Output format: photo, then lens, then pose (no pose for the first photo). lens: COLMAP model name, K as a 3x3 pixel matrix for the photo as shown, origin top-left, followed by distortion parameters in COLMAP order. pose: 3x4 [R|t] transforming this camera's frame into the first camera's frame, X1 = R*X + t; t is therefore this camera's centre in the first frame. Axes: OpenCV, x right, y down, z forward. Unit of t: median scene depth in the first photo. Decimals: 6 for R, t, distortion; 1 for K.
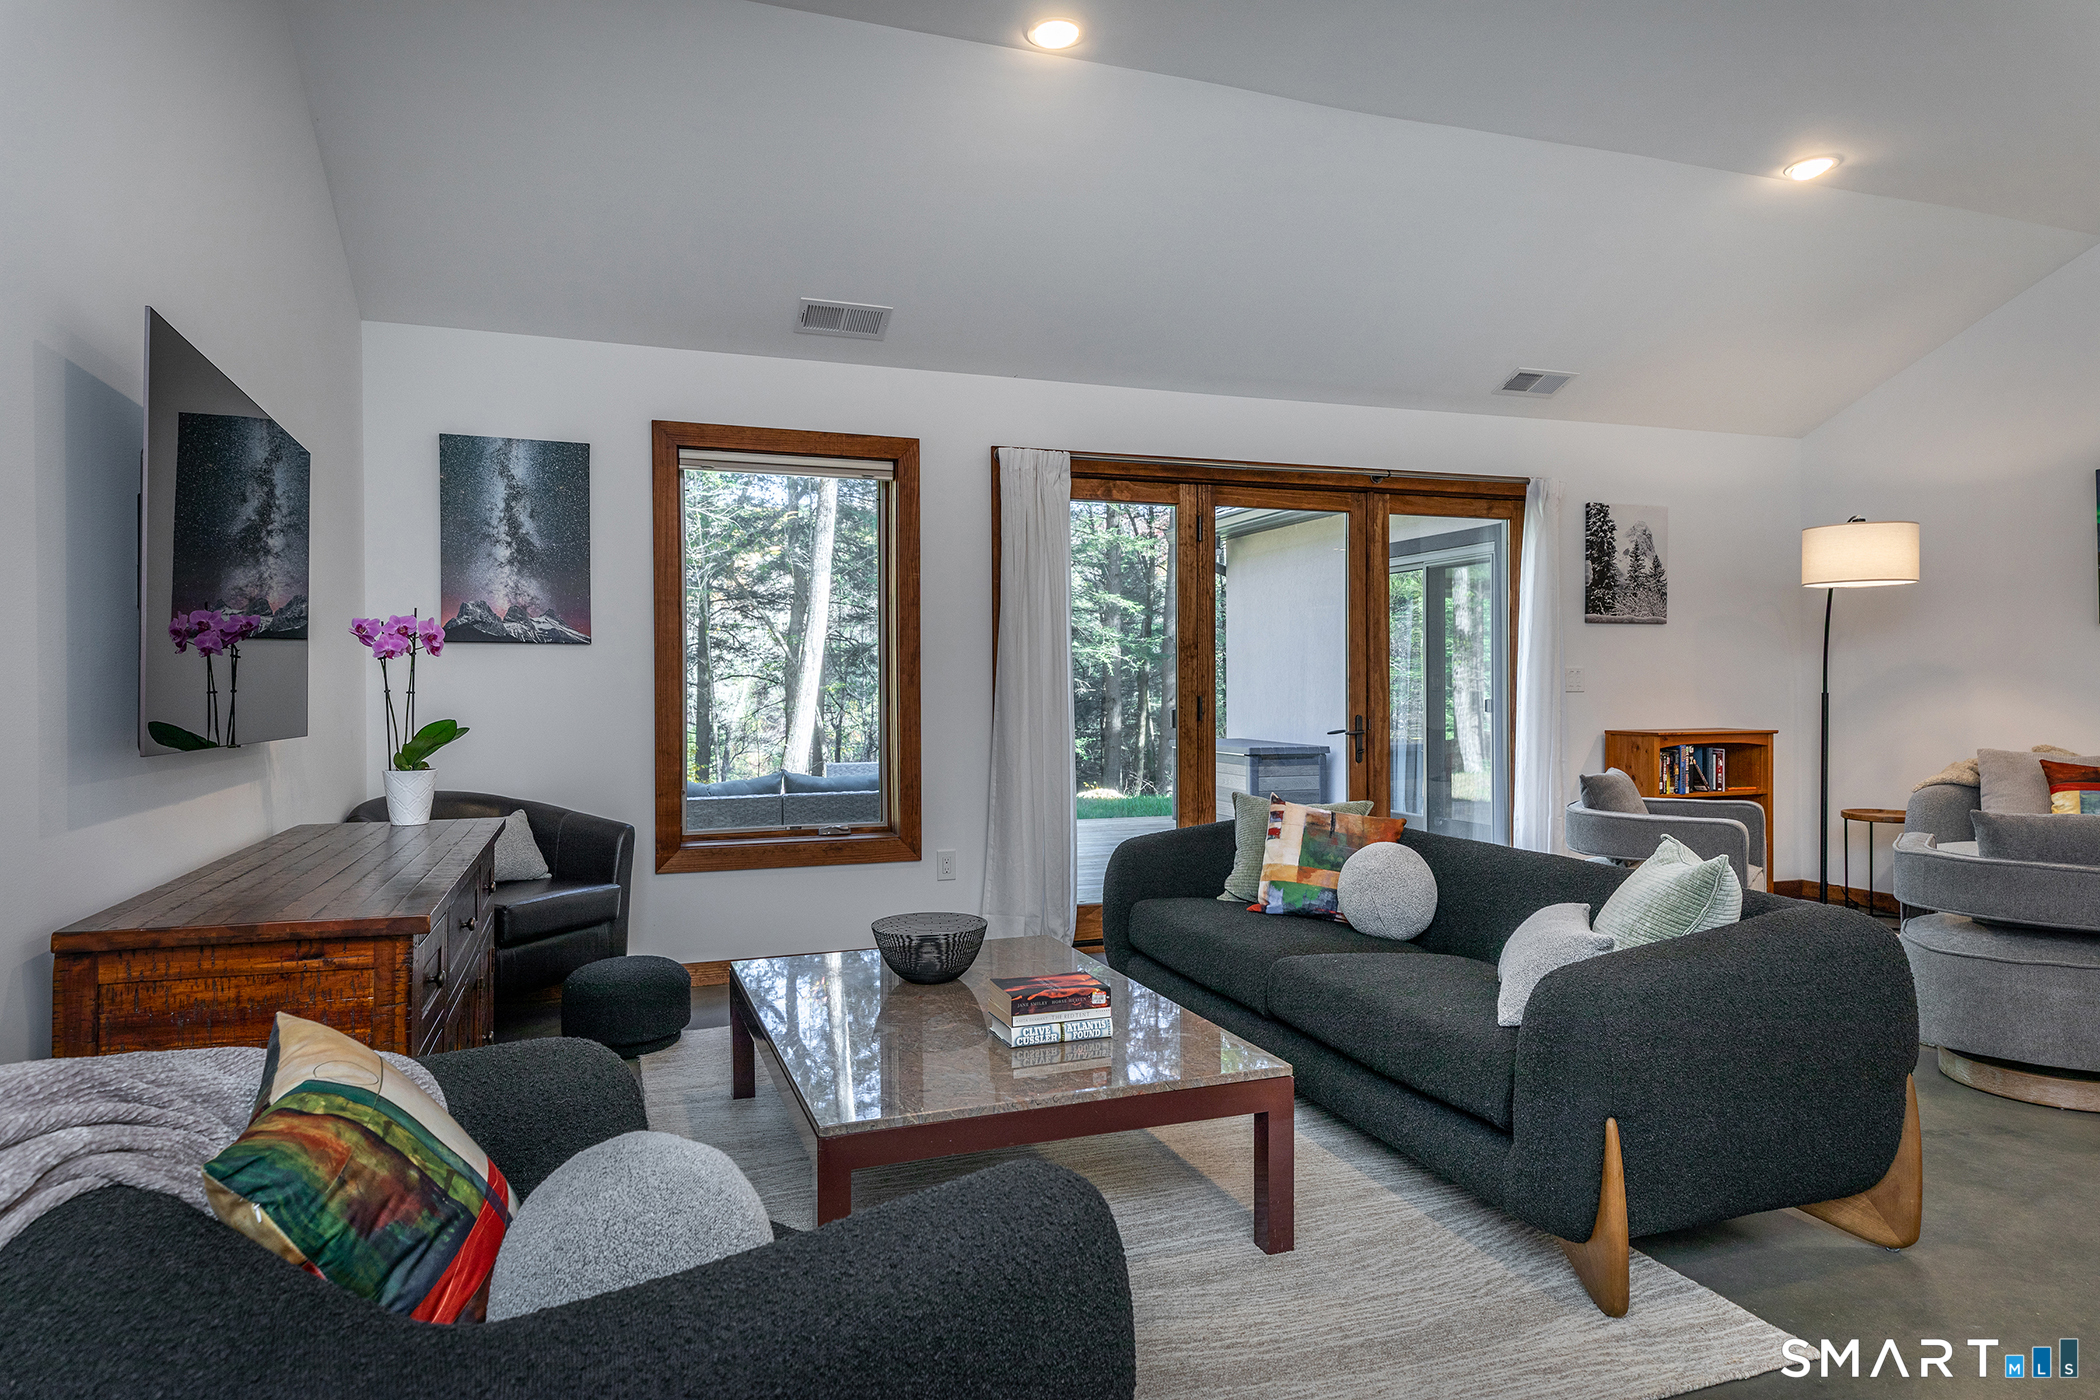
lens RADIAL K [[1243.3, 0, 1050.8], [0, 1243.3, 681.6], [0, 0, 1]] dist [0.024191, -0.002084]
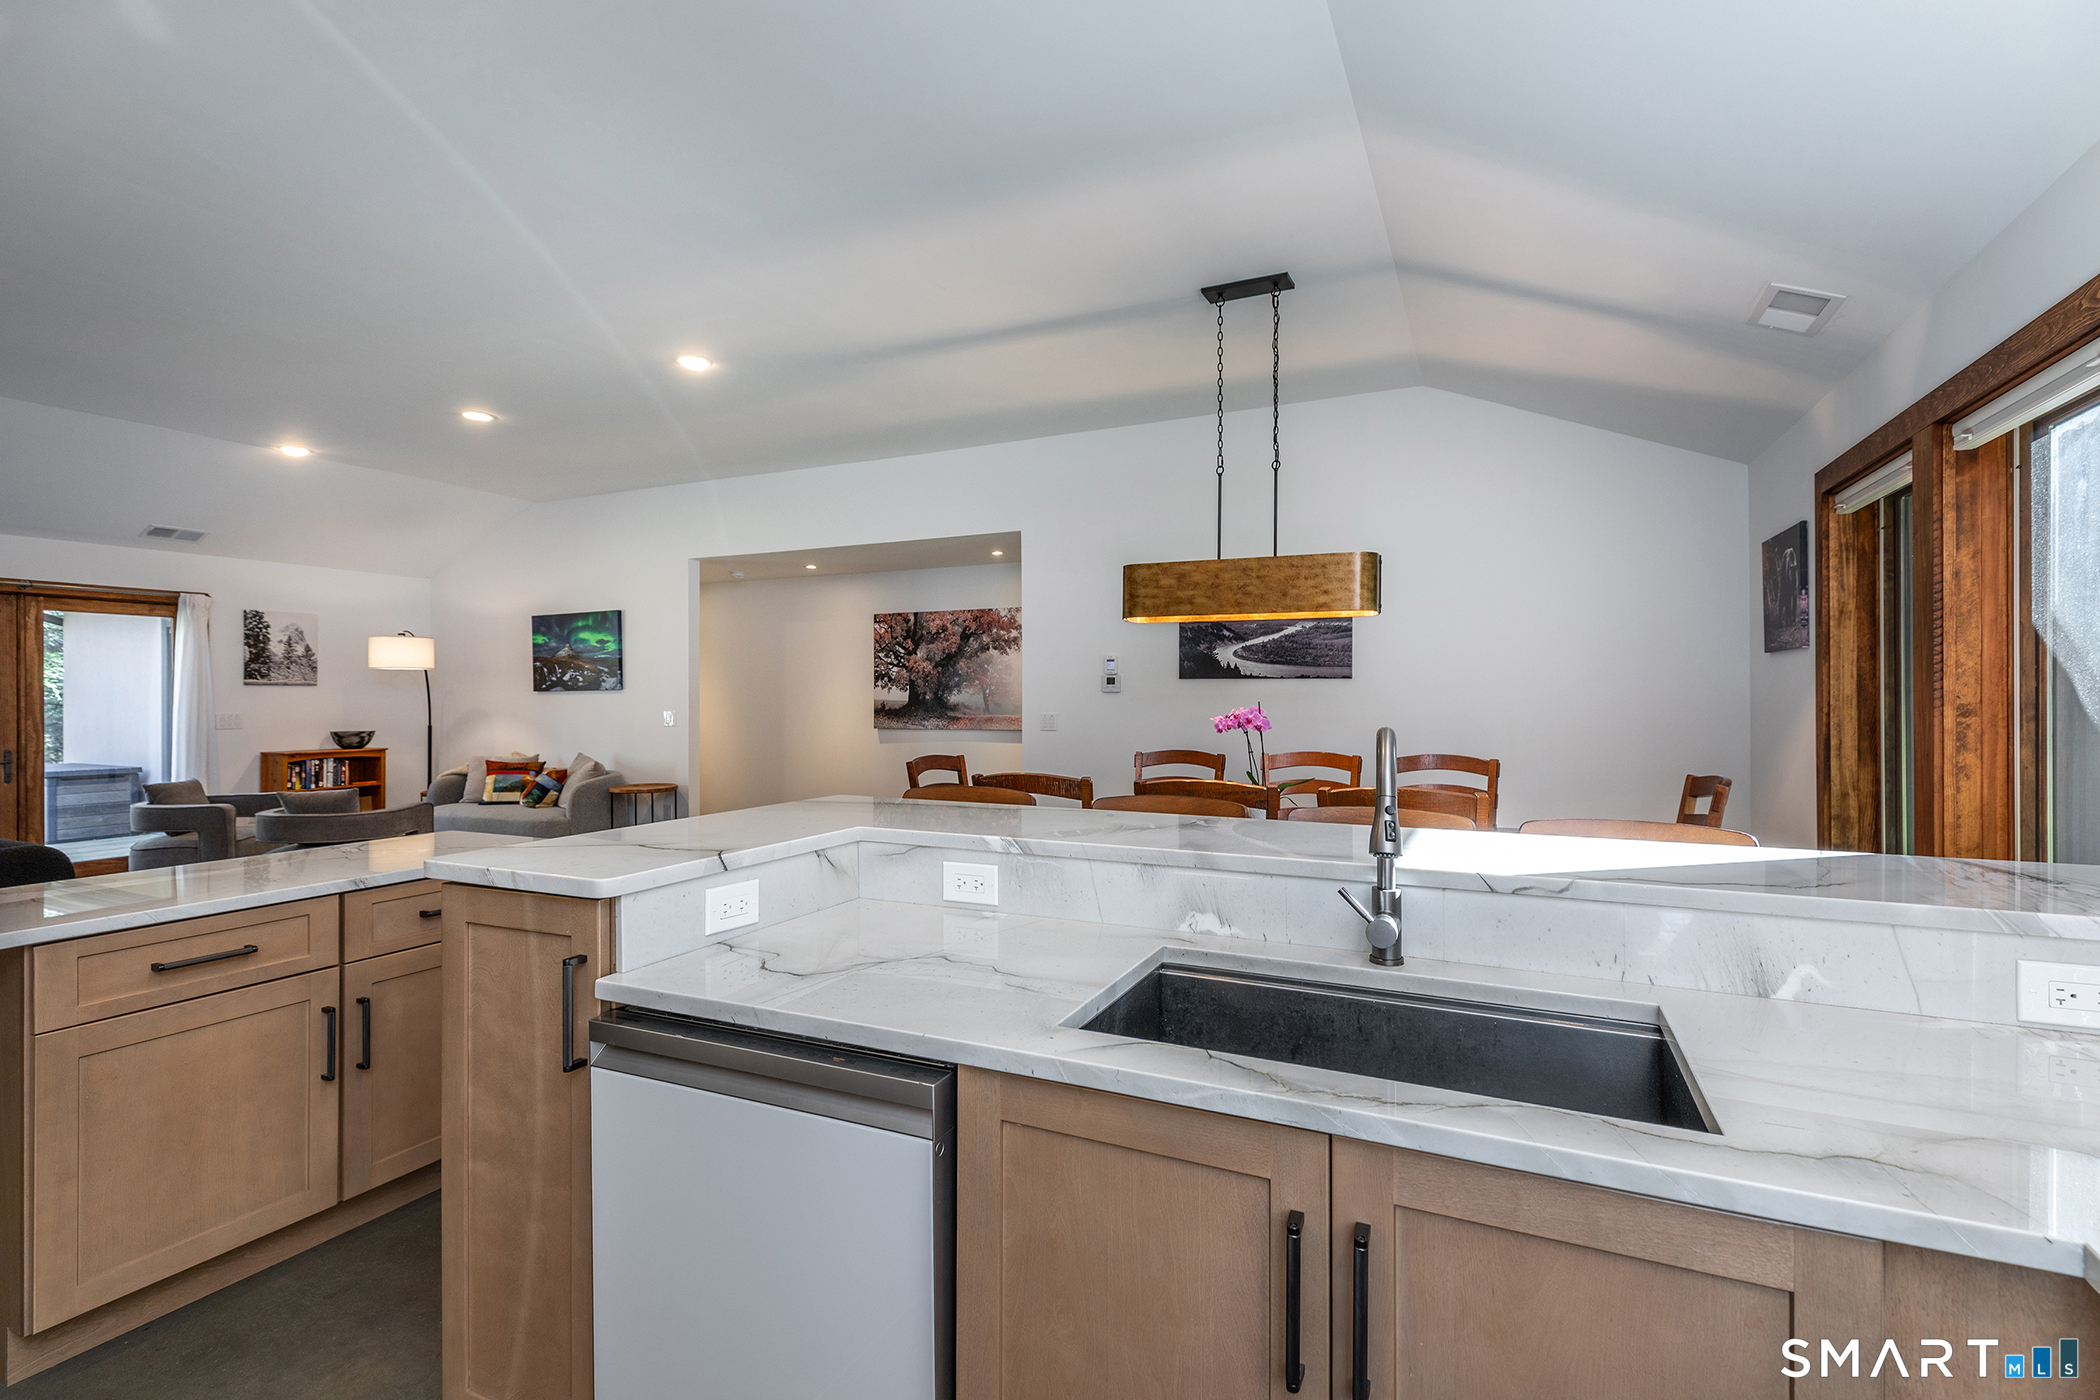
lens RADIAL K [[955.9, 0, 1097.2], [0, 955.9, 696.4], [0, 0, 1]] dist [0.019253, -0.005163]
pose [[0.671232, 0.000599, 0.741247, 0.244572], [0.000025, 1.000000, -0.000831, -0.031701], [-0.741248, 0.000576, 0.671231, -0.630809]]
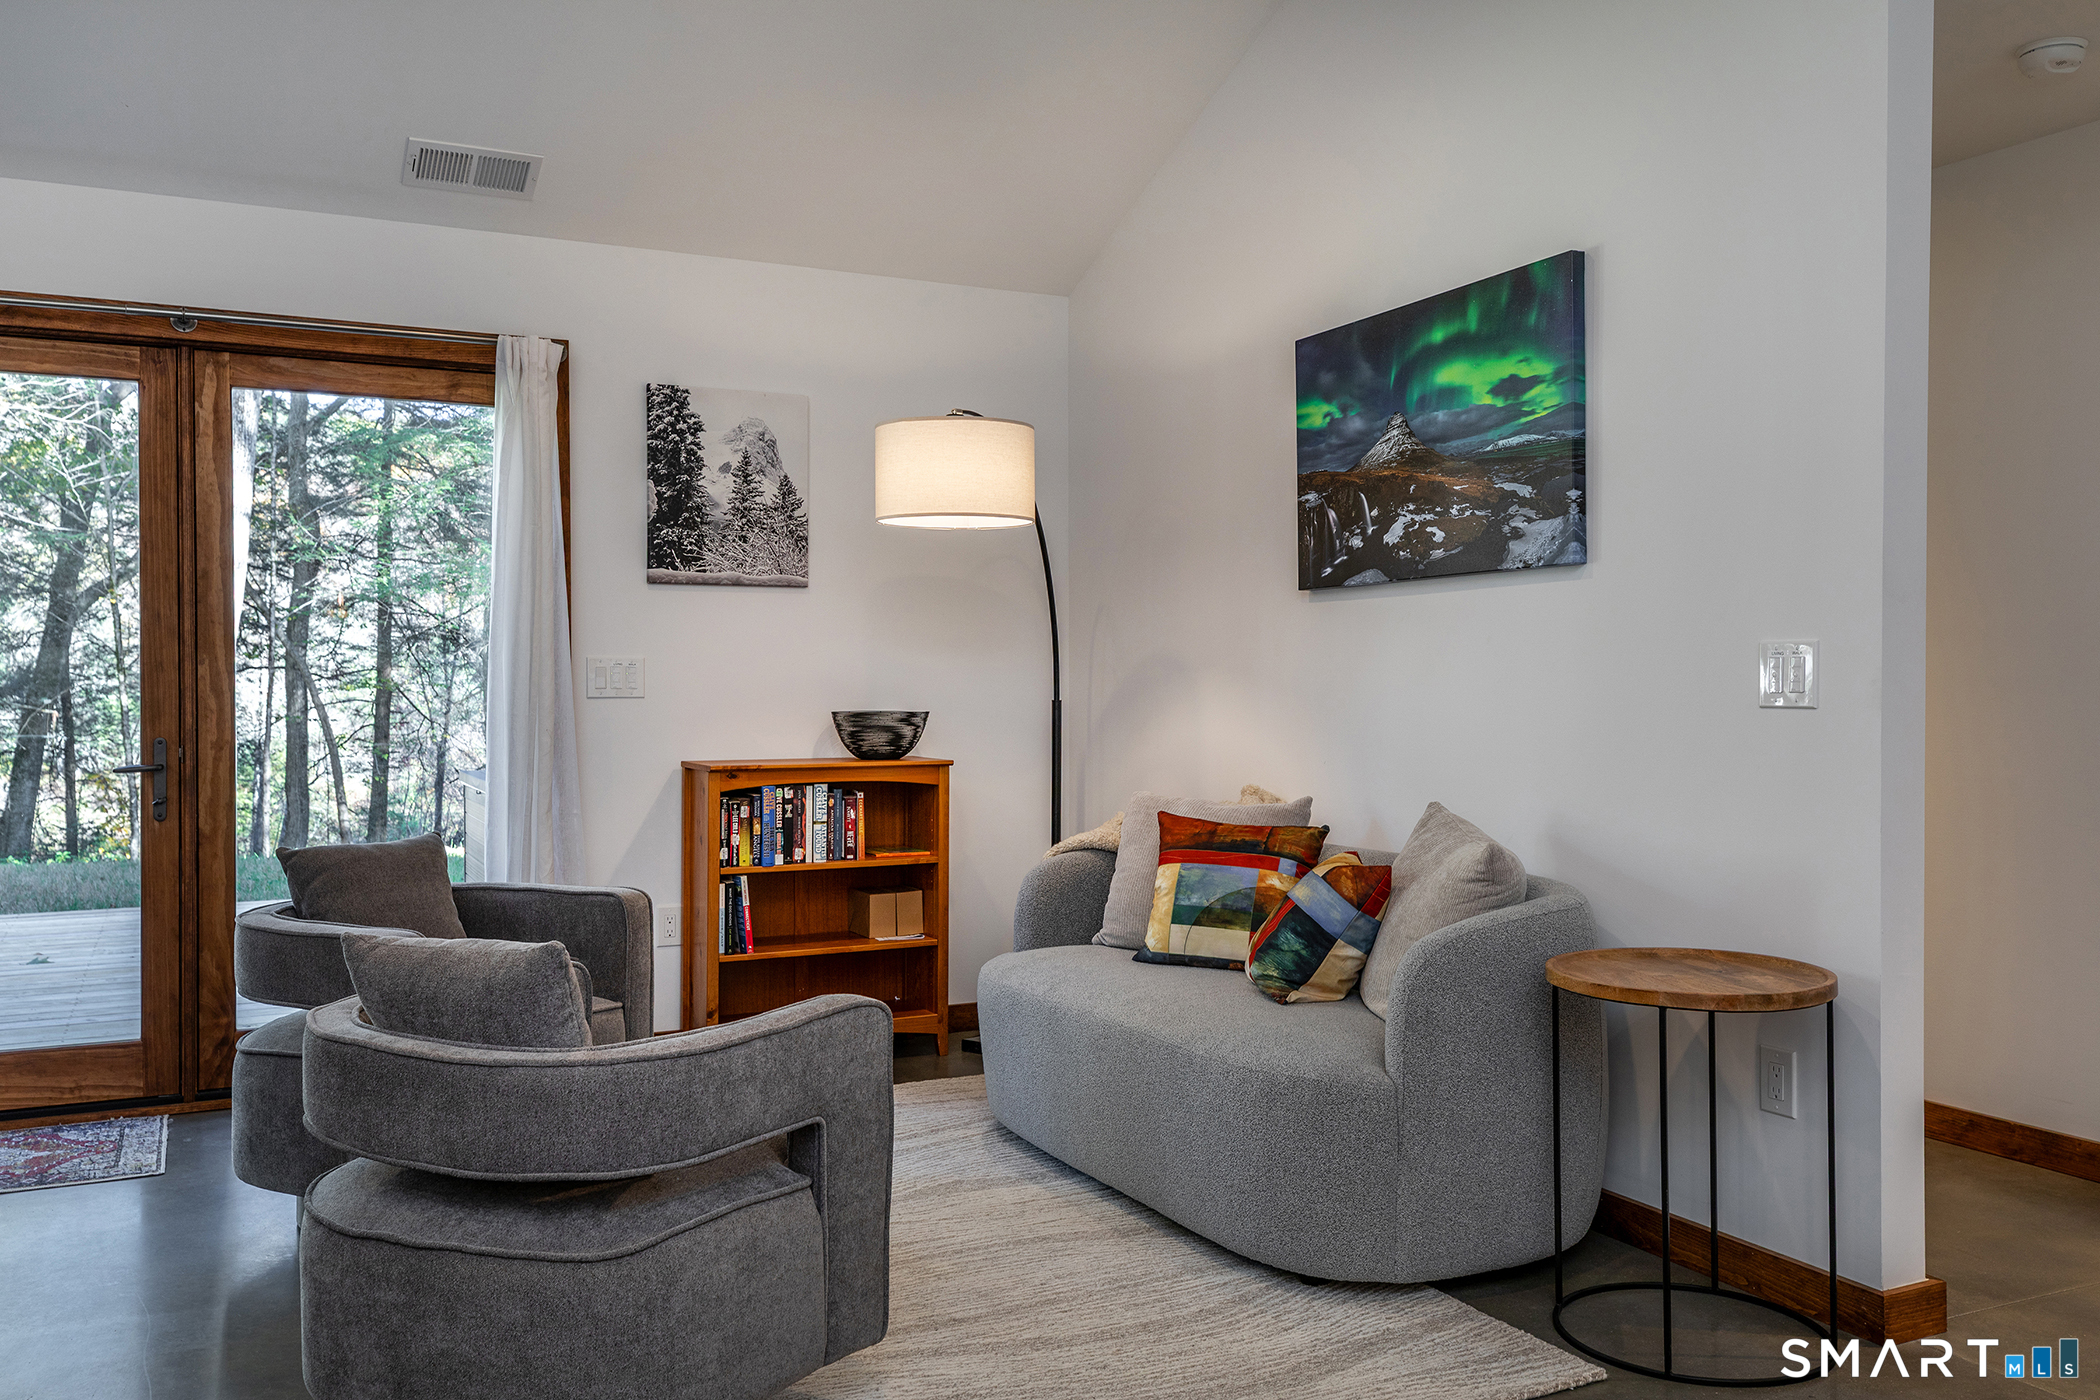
lens RADIAL K [[1646.7, 0, 1071.7], [0, 1646.7, 686.0], [0, 0, 1]] dist [0.020622, -0.001042]
pose [[0.992699, 0.002857, 0.120588, 0.535867], [-0.003213, 0.999991, 0.002757, -0.000218], [-0.120579, -0.003124, 0.992699, 0.184183]]
